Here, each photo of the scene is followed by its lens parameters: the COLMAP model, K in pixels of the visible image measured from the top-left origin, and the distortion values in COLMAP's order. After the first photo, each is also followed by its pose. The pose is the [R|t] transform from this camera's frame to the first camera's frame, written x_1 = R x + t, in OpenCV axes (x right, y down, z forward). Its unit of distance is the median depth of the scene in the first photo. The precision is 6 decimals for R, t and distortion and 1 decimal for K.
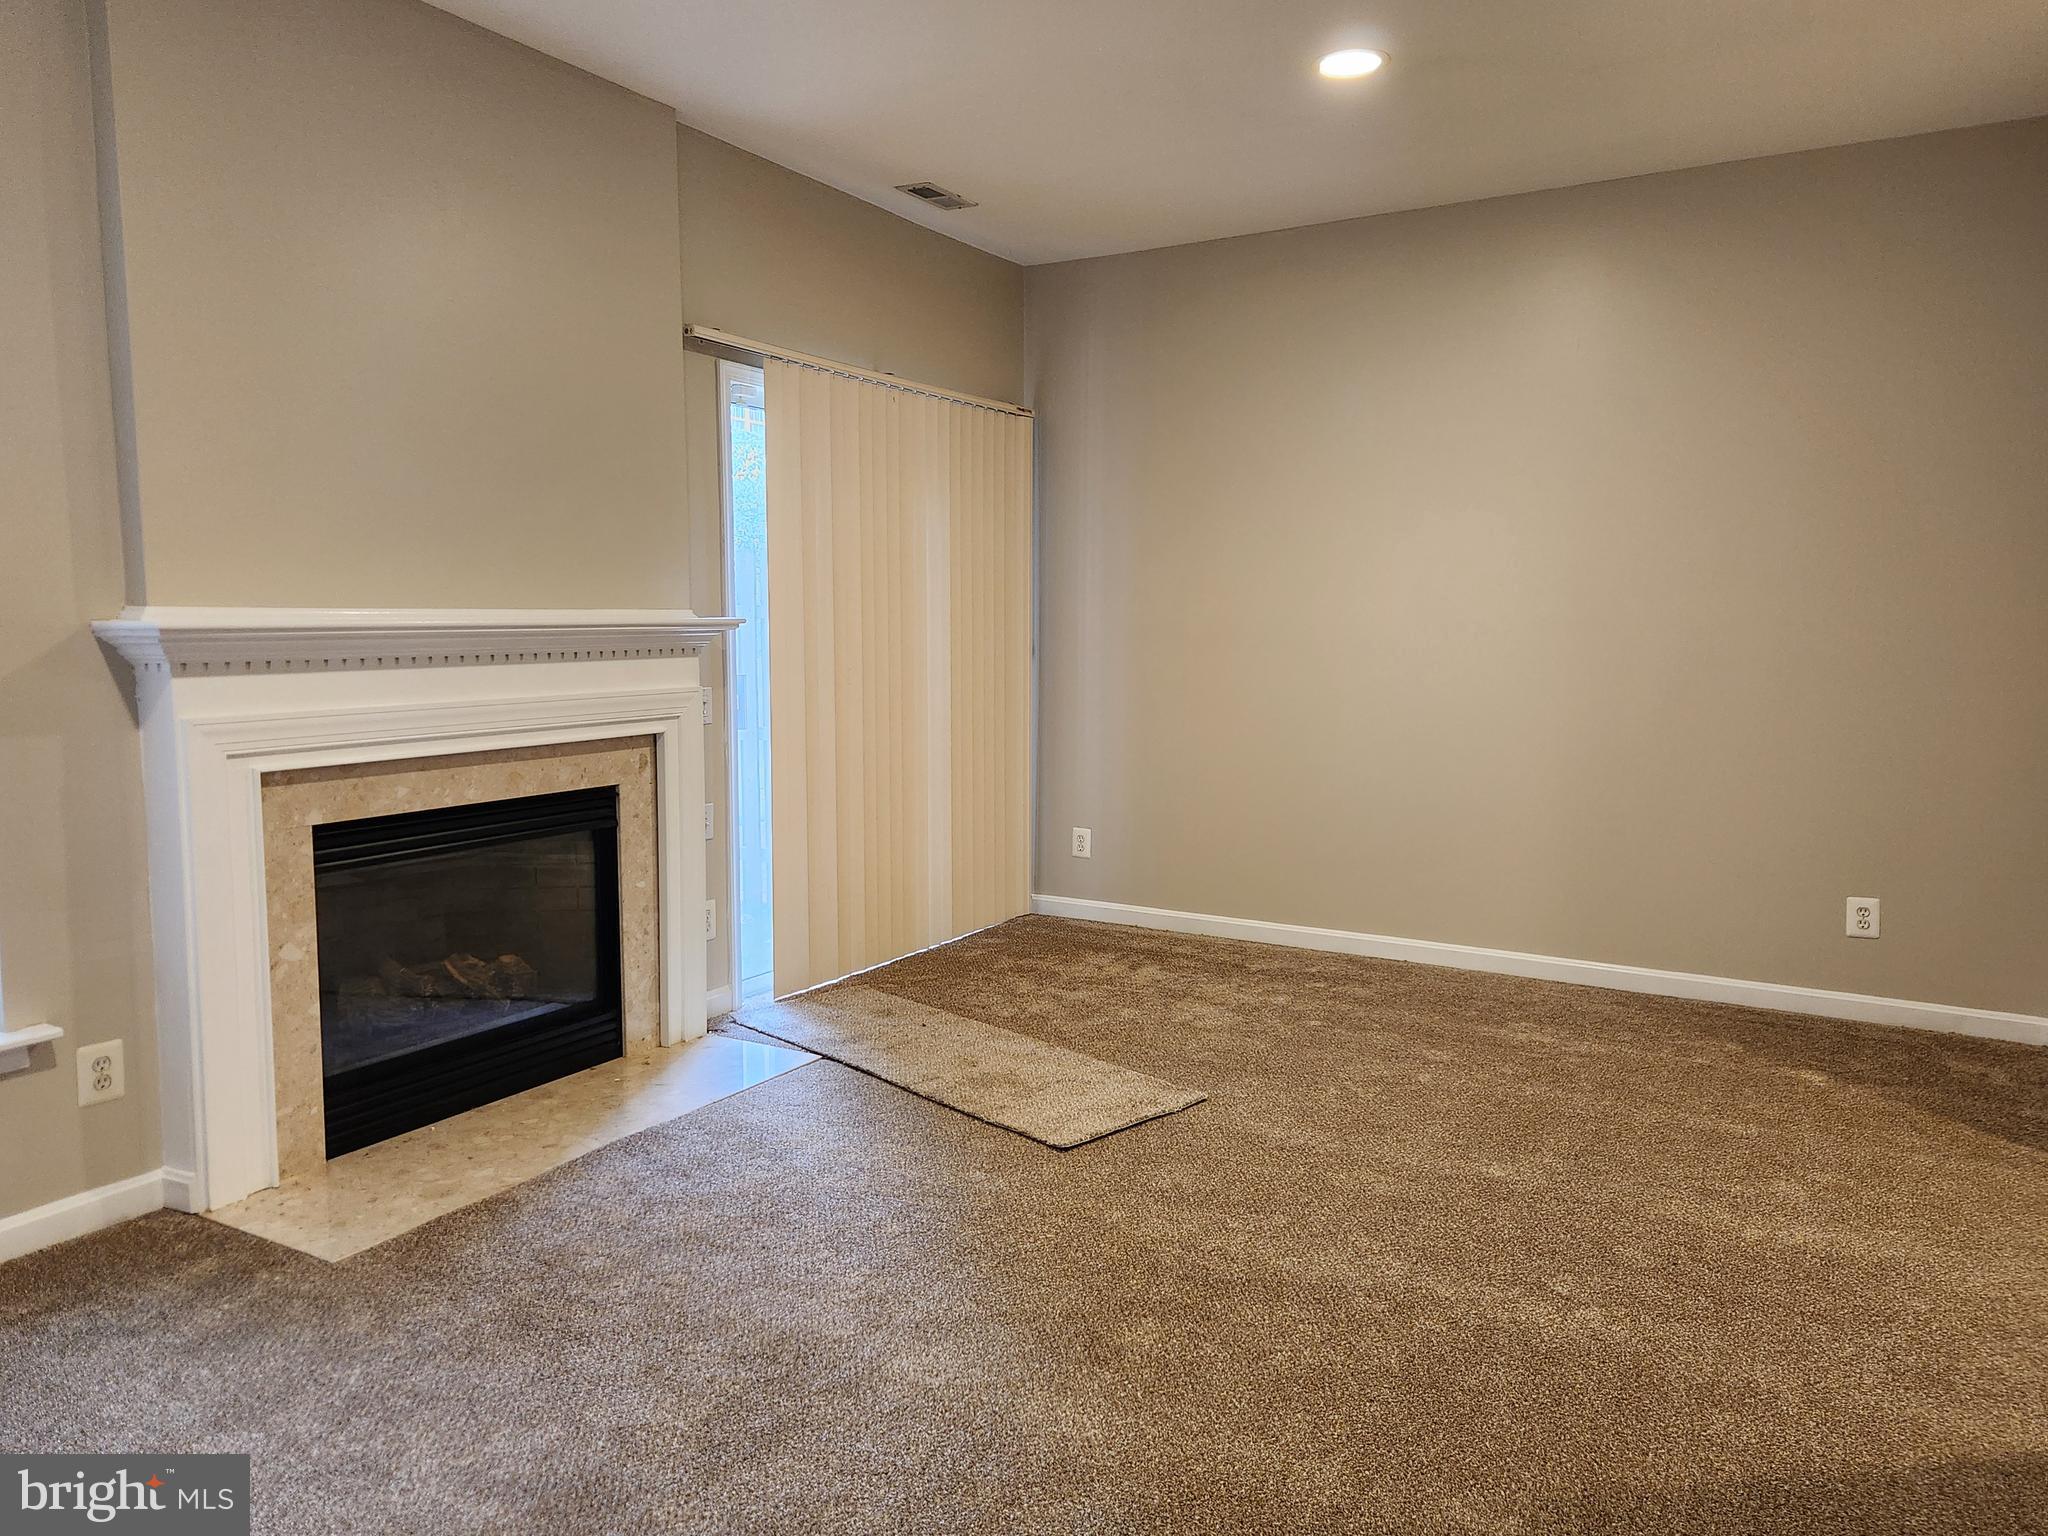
lens RADIAL K [[1434.8, 0, 1026.9], [0, 1434.8, 758.0], [0, 0, 1]] dist [0.059262, -0.053271]
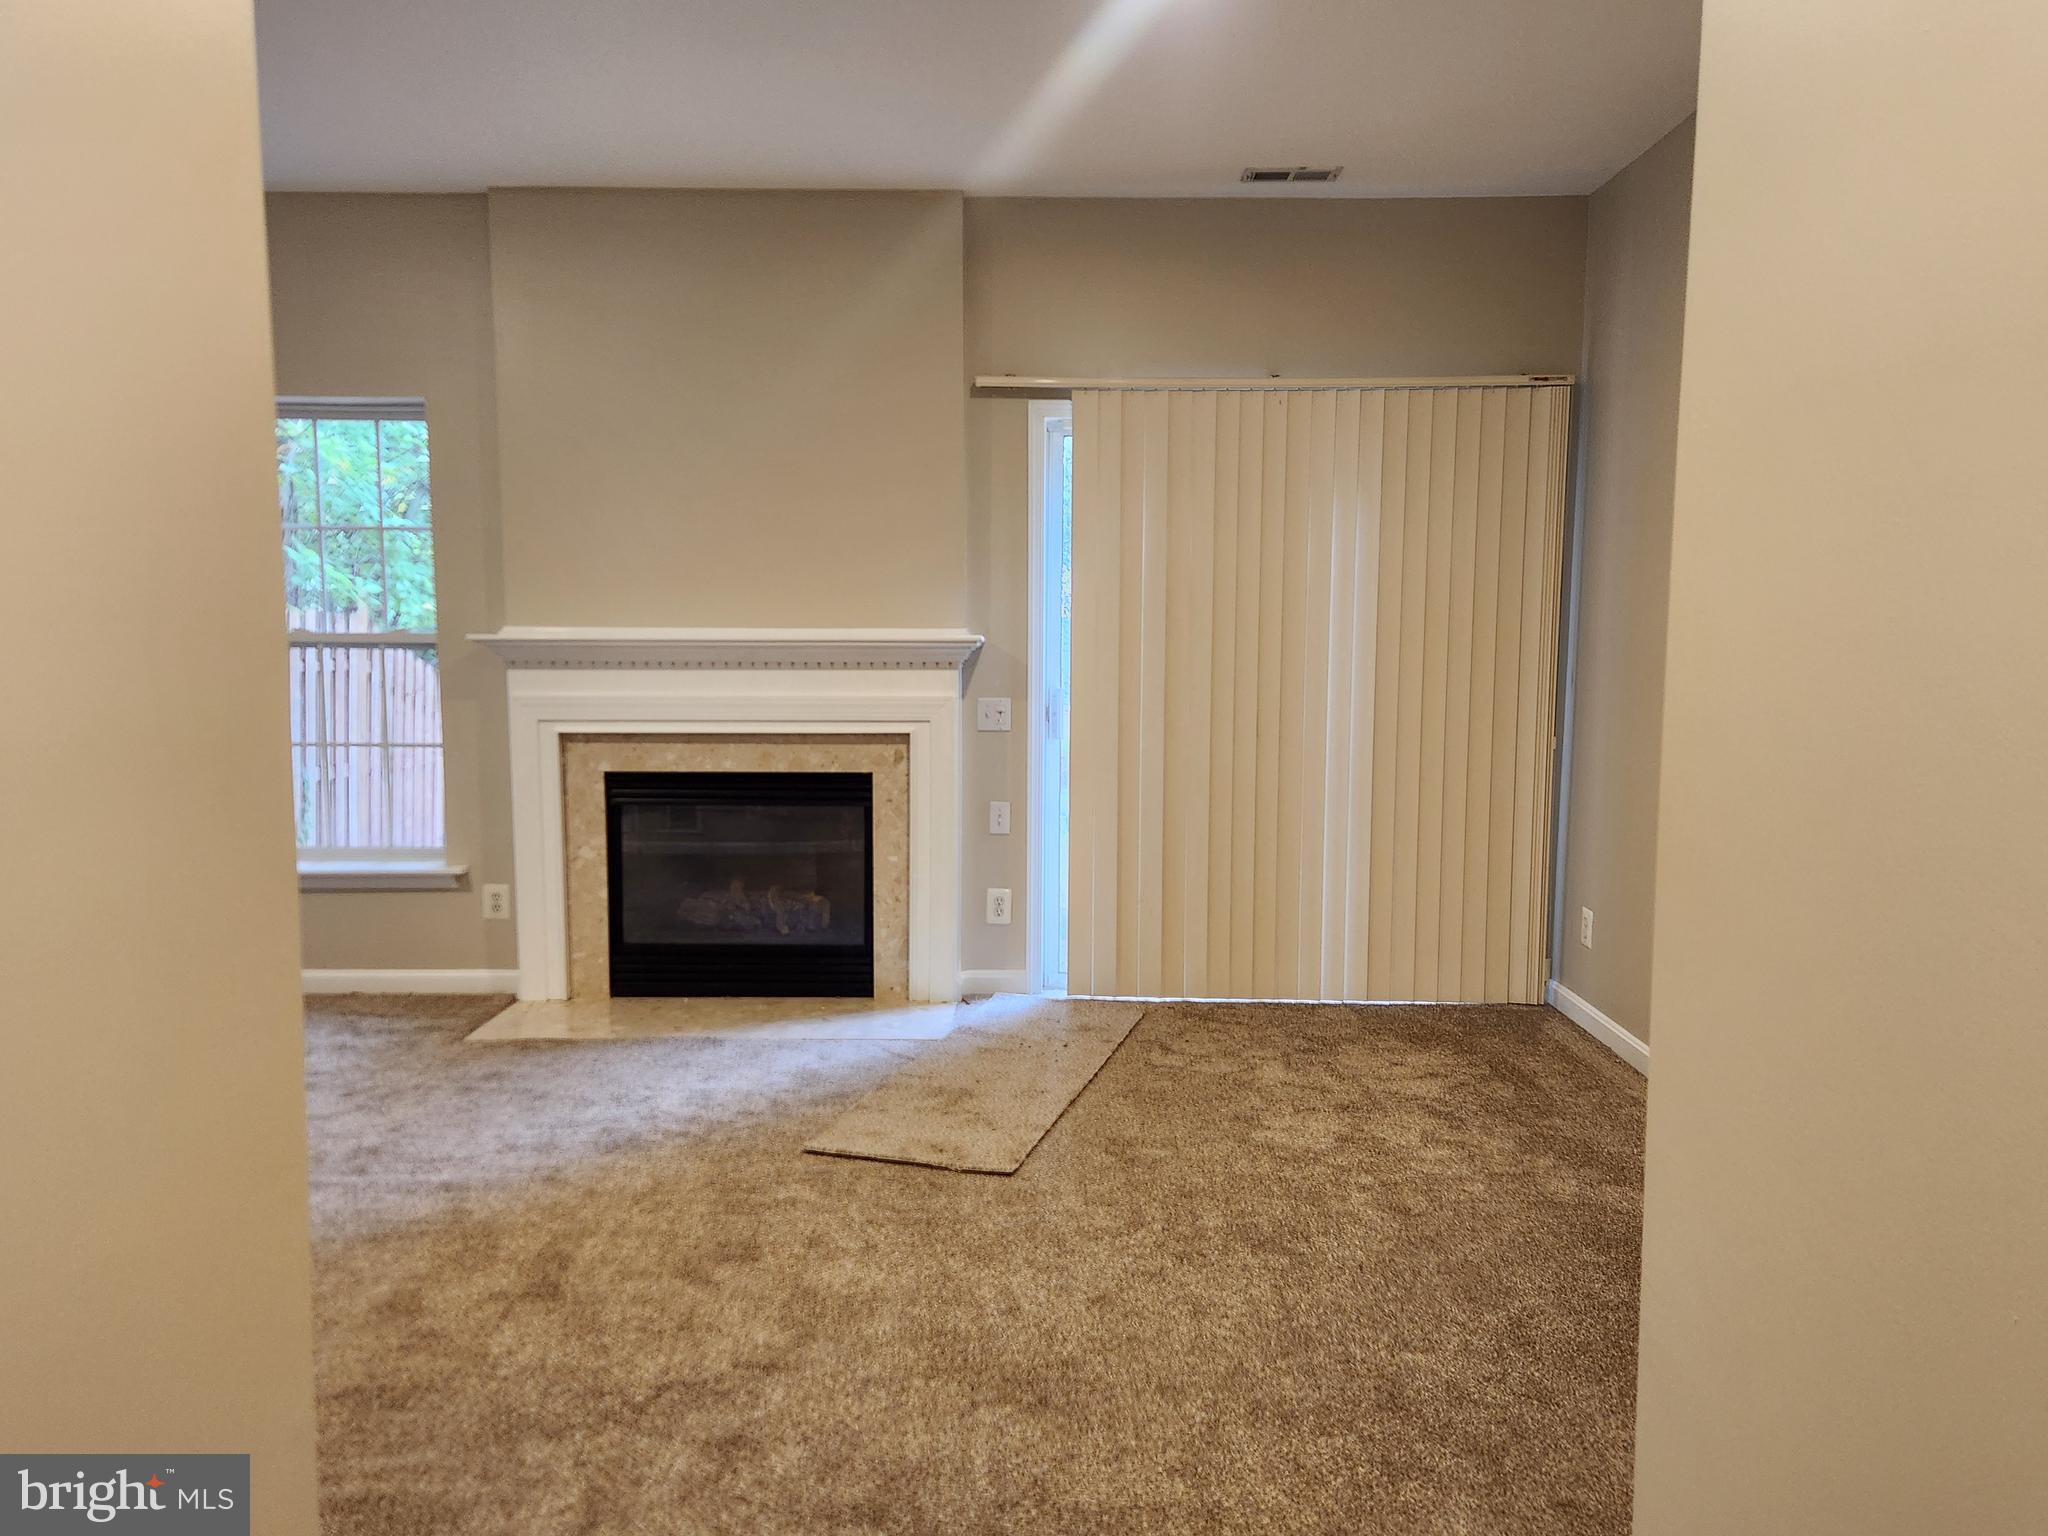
lens RADIAL K [[1434.8, 0, 1029.2], [0, 1434.8, 769.6], [0, 0, 1]] dist [0.059262, -0.053271]
pose [[0.503986, 0.092916, -0.858700, 0.828603], [-0.088097, 0.994542, 0.055910, -0.063854], [0.859207, 0.047471, 0.509420, 0.503754]]
